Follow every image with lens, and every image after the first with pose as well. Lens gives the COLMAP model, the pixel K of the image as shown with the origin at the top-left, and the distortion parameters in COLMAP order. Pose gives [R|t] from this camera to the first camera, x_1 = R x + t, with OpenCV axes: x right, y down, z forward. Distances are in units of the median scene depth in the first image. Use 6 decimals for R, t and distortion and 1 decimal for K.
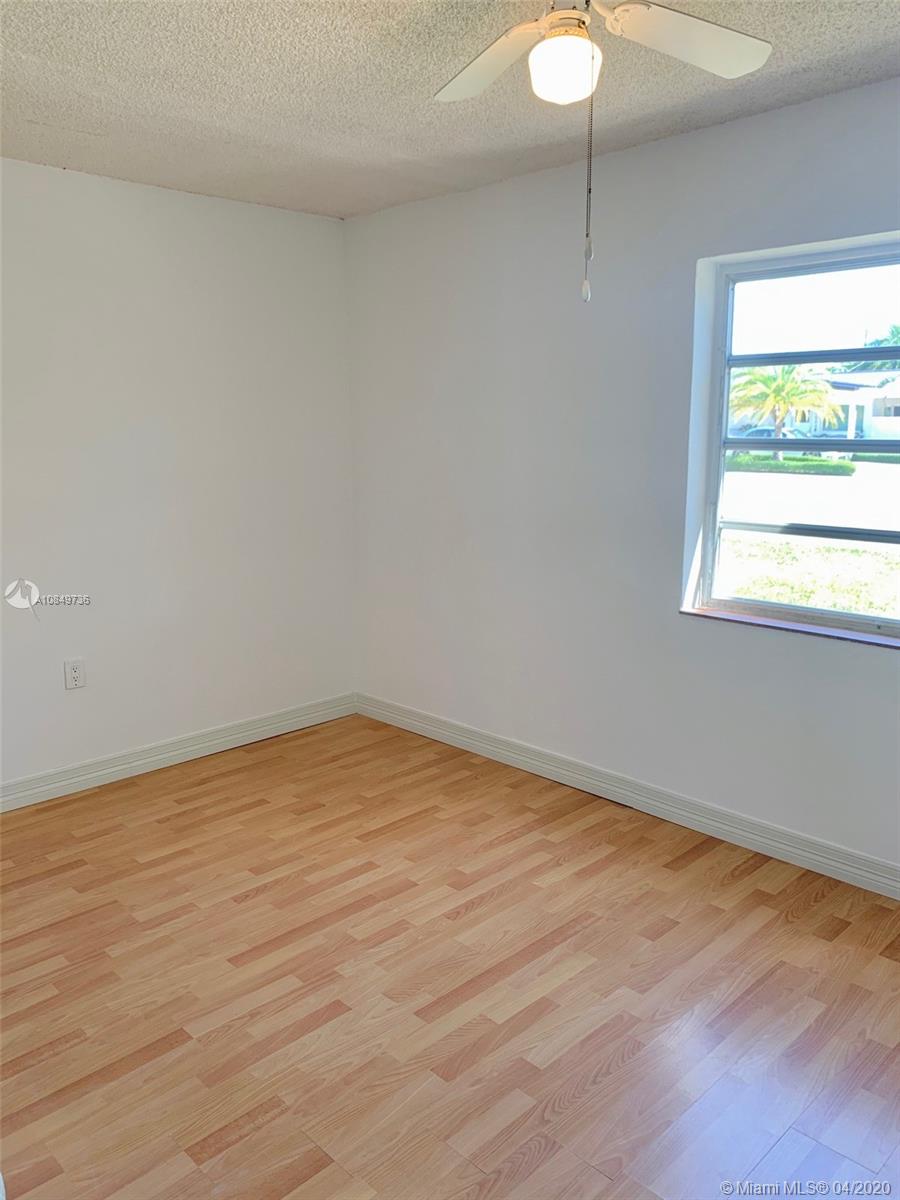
lens RADIAL K [[916.3, 0, 452.4], [0, 916.3, 597.4], [0, 0, 1]] dist [0.005525, -0.005503]
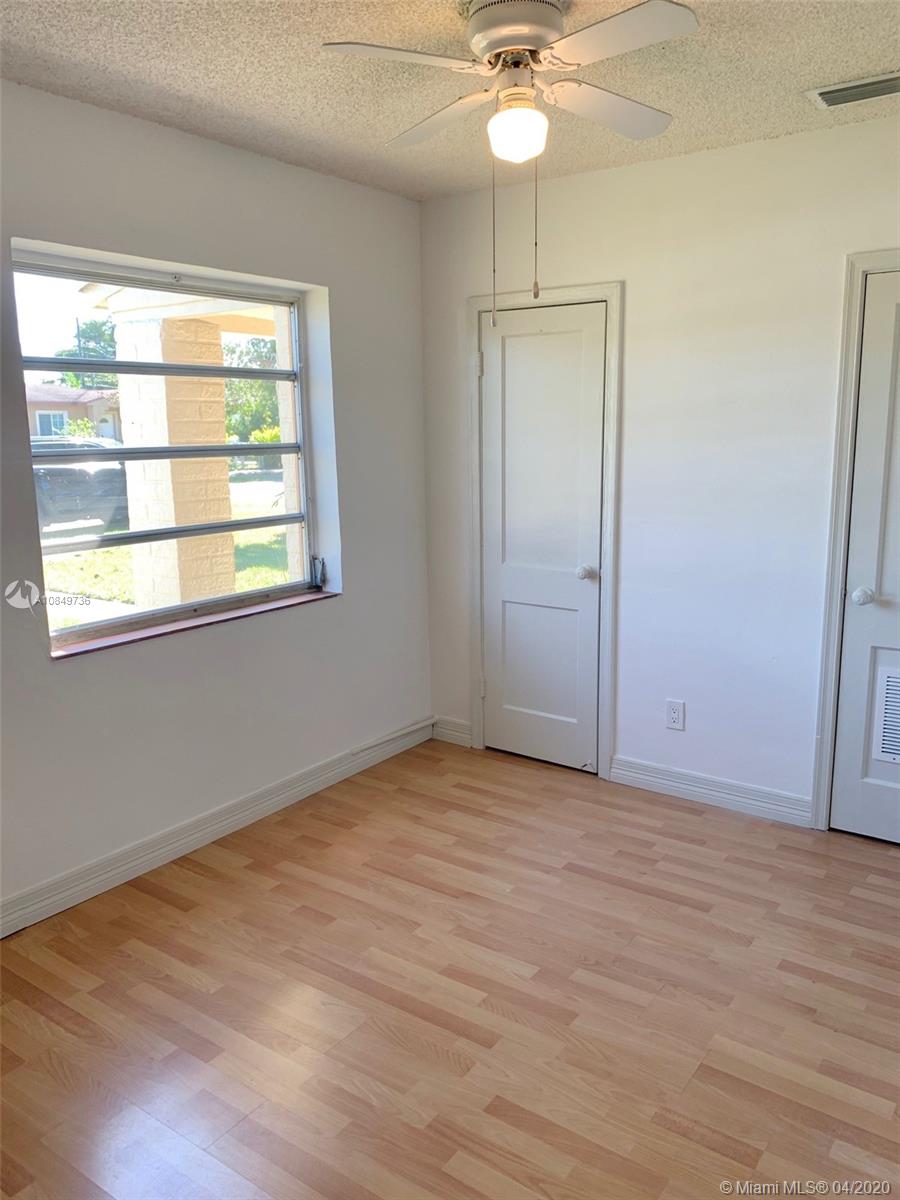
lens RADIAL K [[916.3, 0, 452.4], [0, 916.3, 597.4], [0, 0, 1]] dist [0.005525, -0.005503]
pose [[-0.164291, -0.176101, 0.970565, -0.805660], [0.196770, 0.958309, 0.207185, -0.182606], [-0.966587, 0.225017, -0.122790, 0.965832]]
